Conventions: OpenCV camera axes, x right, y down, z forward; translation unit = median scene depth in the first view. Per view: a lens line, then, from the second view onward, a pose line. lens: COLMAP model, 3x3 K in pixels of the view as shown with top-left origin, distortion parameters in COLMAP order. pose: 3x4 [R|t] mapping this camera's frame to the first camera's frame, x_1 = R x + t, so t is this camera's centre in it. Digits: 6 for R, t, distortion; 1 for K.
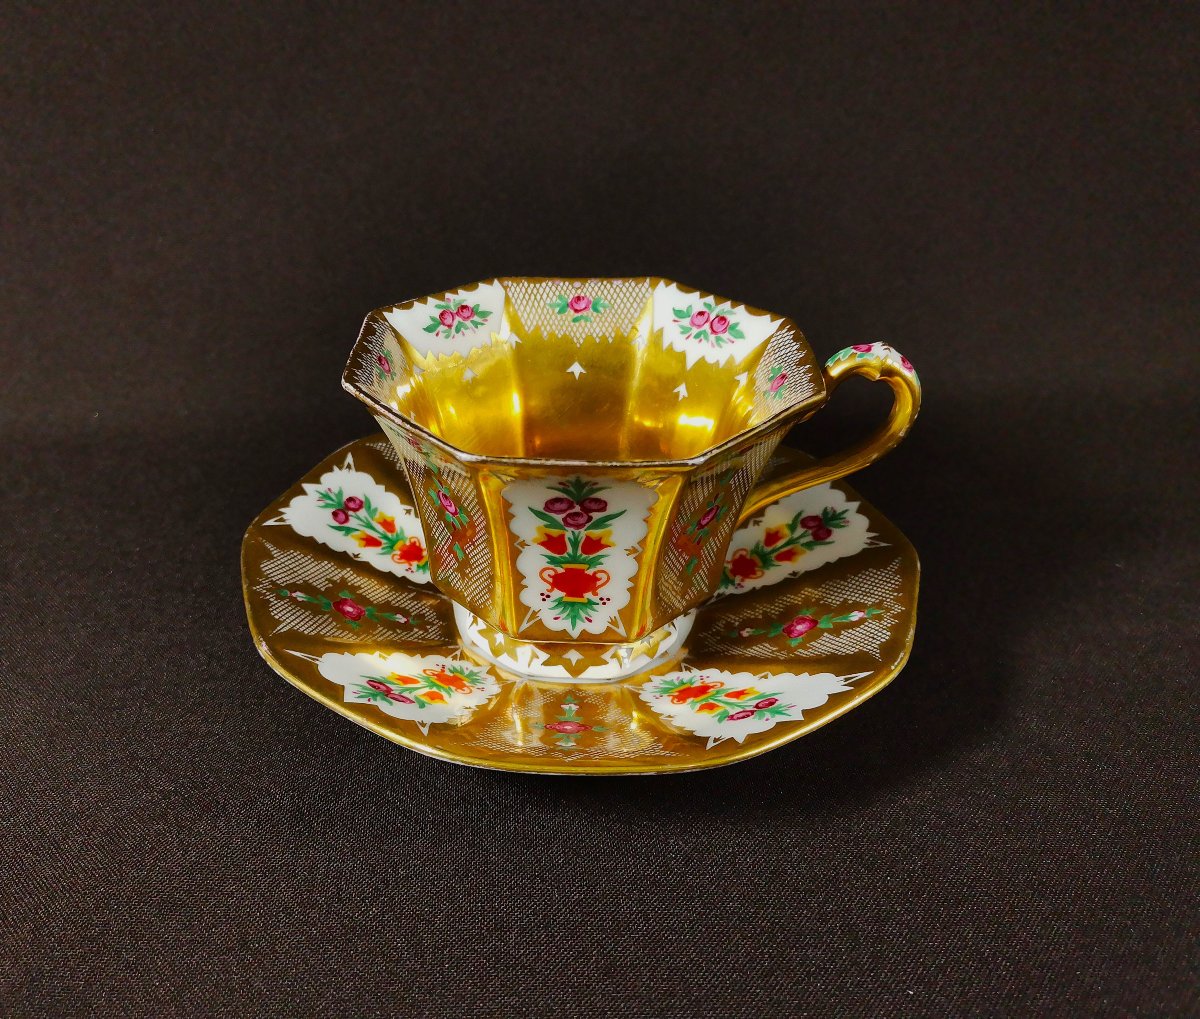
lens RADIAL K [[1123.8, 0, 544.4], [0, 1123.8, 509.6], [0, 0, 1]] dist [0.004604, -0.003051]
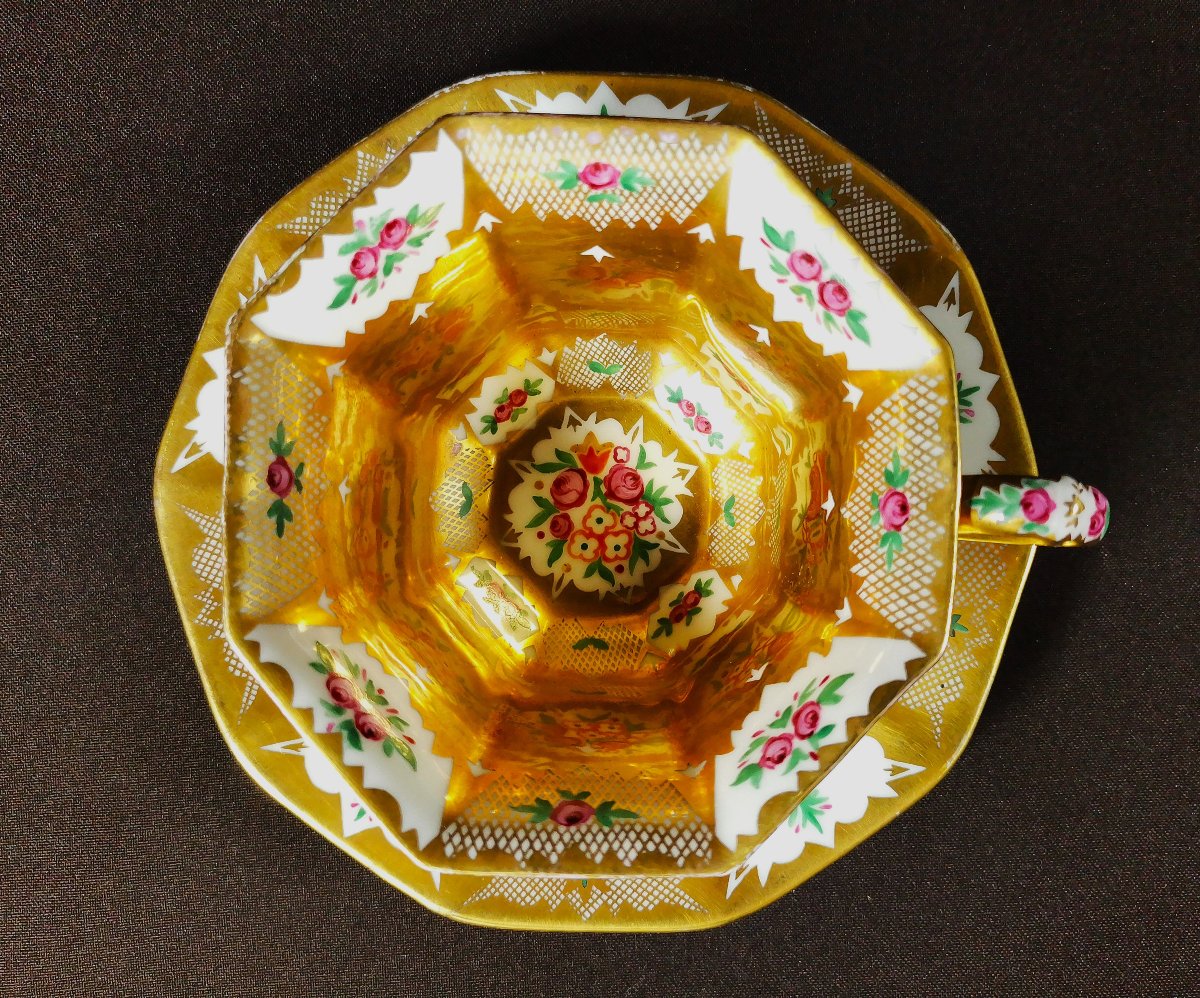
lens RADIAL K [[1104.0, 0, 656.7], [0, 1104.0, 526.6], [0, 0, 1]] dist [0.003424, -0.005712]
pose [[0.999658, -0.008316, 0.024785, 0.048371], [-0.017185, 0.505415, 0.862705, -0.612199], [-0.019701, -0.862836, 0.505100, 0.619077]]
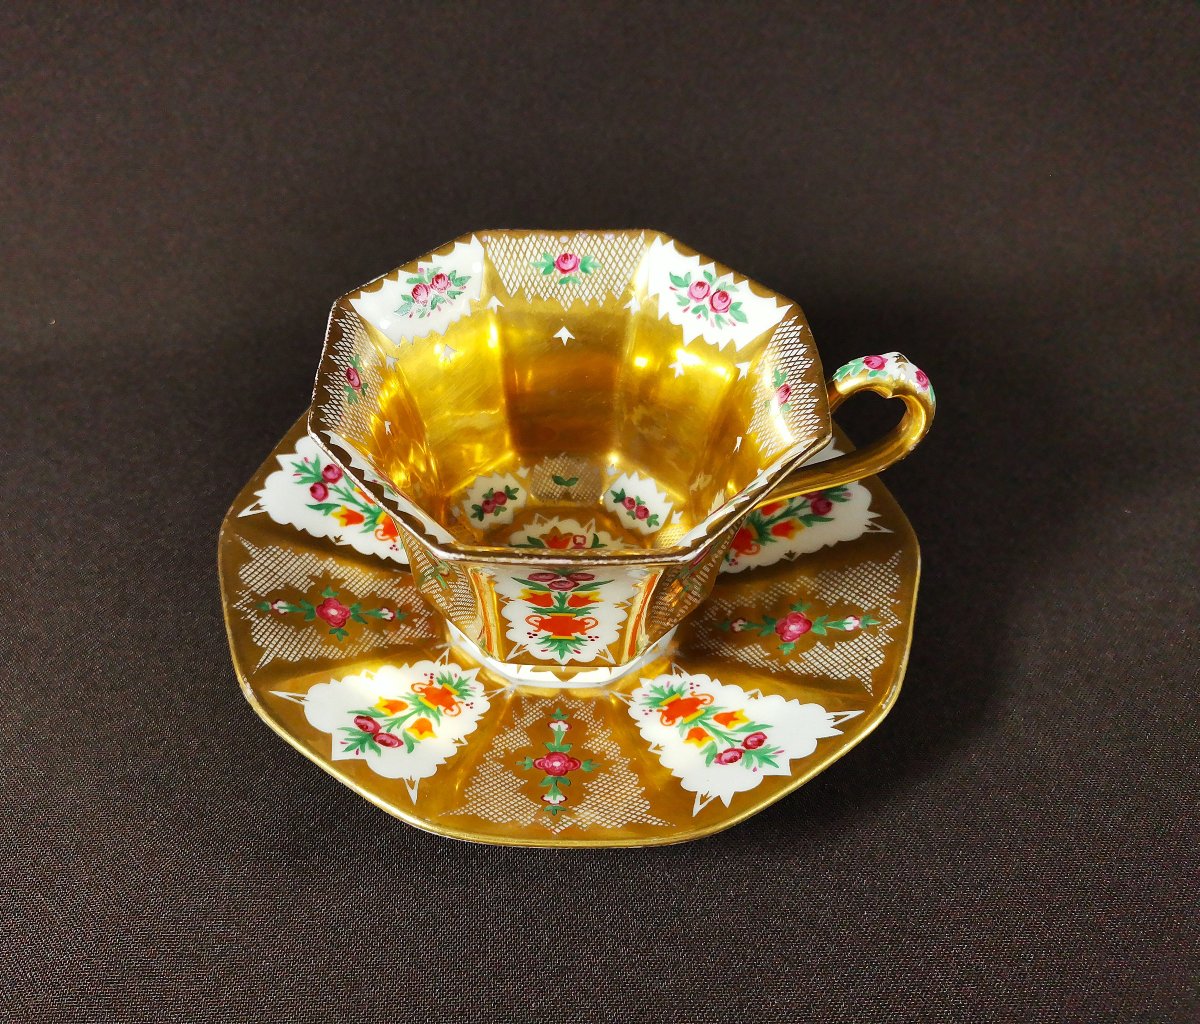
lens RADIAL K [[1130.8, 0, 538.1], [0, 1130.8, 515.8], [0, 0, 1]] dist [-0.003283, -0.003862]
pose [[0.999877, -0.014120, -0.006760, 0.012321], [0.015426, 0.962223, 0.271826, -0.253563], [0.002667, -0.271897, 0.962323, 0.074299]]
